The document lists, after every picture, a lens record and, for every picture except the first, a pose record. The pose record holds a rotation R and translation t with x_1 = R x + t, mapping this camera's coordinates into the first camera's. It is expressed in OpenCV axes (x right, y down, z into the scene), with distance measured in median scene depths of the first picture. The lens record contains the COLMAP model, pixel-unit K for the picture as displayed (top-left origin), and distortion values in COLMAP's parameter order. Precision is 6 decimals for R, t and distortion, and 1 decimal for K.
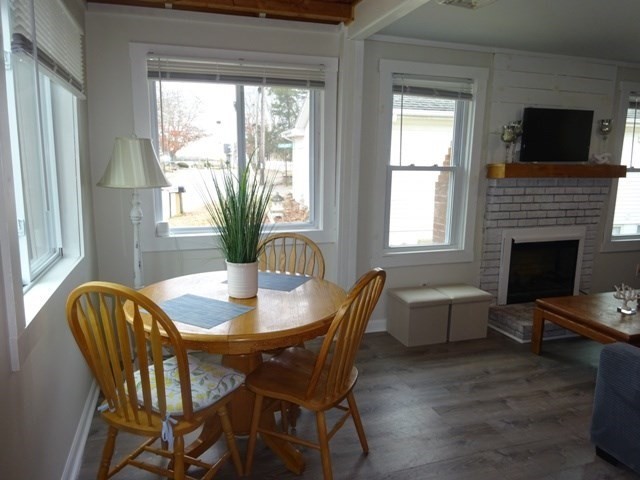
lens RADIAL K [[473.7, 0, 317.7], [0, 473.7, 228.5], [0, 0, 1]] dist [-0.001970, -0.002269]
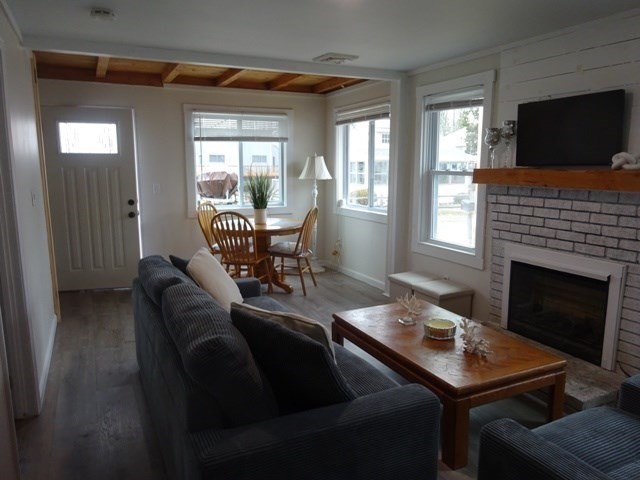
lens RADIAL K [[473.7, 0, 317.6], [0, 473.7, 241.5], [0, 0, 1]] dist [-0.001970, -0.002269]
pose [[0.140903, 0.144652, -0.979399, 1.214554], [-0.148862, 0.981117, 0.123490, -0.057229], [0.978768, 0.128395, 0.159775, 0.504839]]
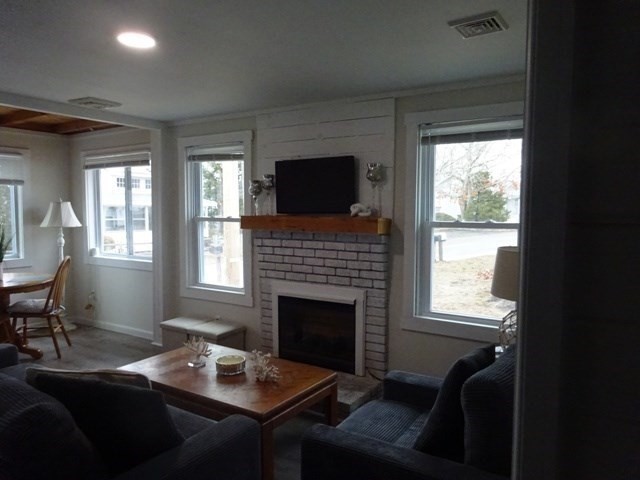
lens RADIAL K [[473.7, 0, 322.6], [0, 473.7, 241.8], [0, 0, 1]] dist [-0.001970, -0.002269]
pose [[0.639235, 0.039828, -0.767979, 1.232356], [-0.111558, 0.992897, -0.041365, -0.049556], [0.760876, 0.112116, 0.639138, 0.421922]]
